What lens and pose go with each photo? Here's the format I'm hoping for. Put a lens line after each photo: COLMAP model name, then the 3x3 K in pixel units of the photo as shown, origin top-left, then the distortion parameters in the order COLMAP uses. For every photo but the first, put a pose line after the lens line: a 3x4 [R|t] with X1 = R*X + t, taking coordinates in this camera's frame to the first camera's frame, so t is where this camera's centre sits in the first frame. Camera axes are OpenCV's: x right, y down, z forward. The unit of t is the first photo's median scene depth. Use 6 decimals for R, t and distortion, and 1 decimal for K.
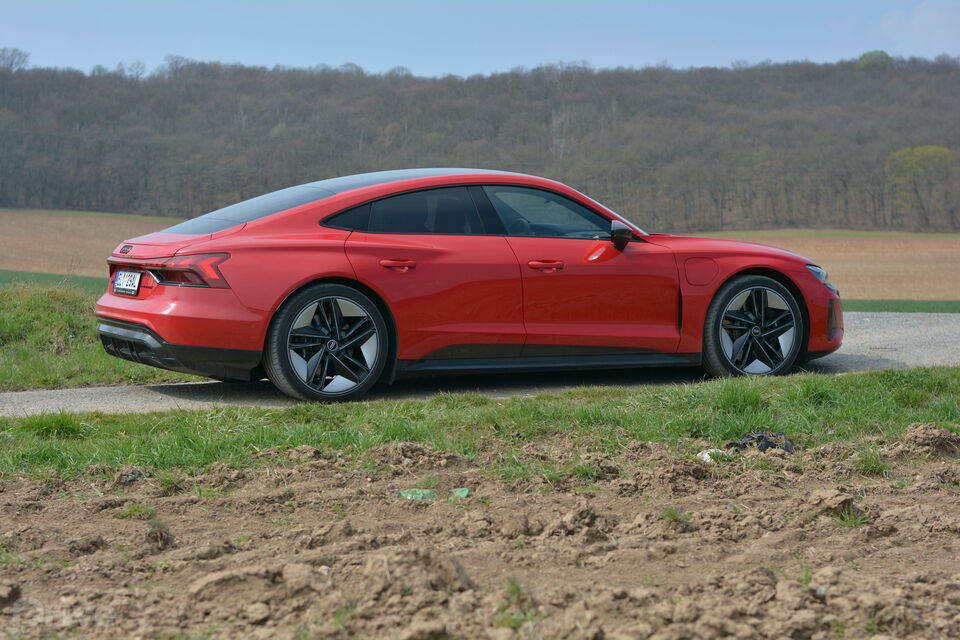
lens RADIAL K [[2147.8, 0, 480.0], [0, 2147.8, 320.0], [0, 0, 1]] dist [0.007644, 0.039096]
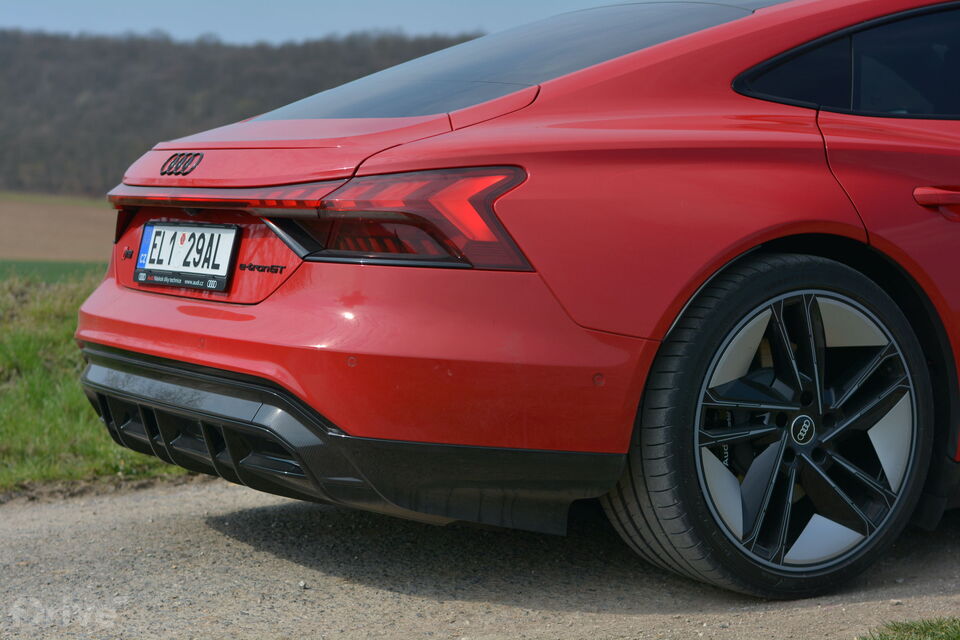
lens RADIAL K [[2147.8, 0, 480.0], [0, 2147.8, 320.0], [0, 0, 1]] dist [0.007644, 0.039096]
pose [[0.995834, -0.010021, 0.090627, -0.152556], [0.008838, 0.999871, 0.013441, -0.011344], [-0.090750, -0.012584, 0.995794, 0.655568]]
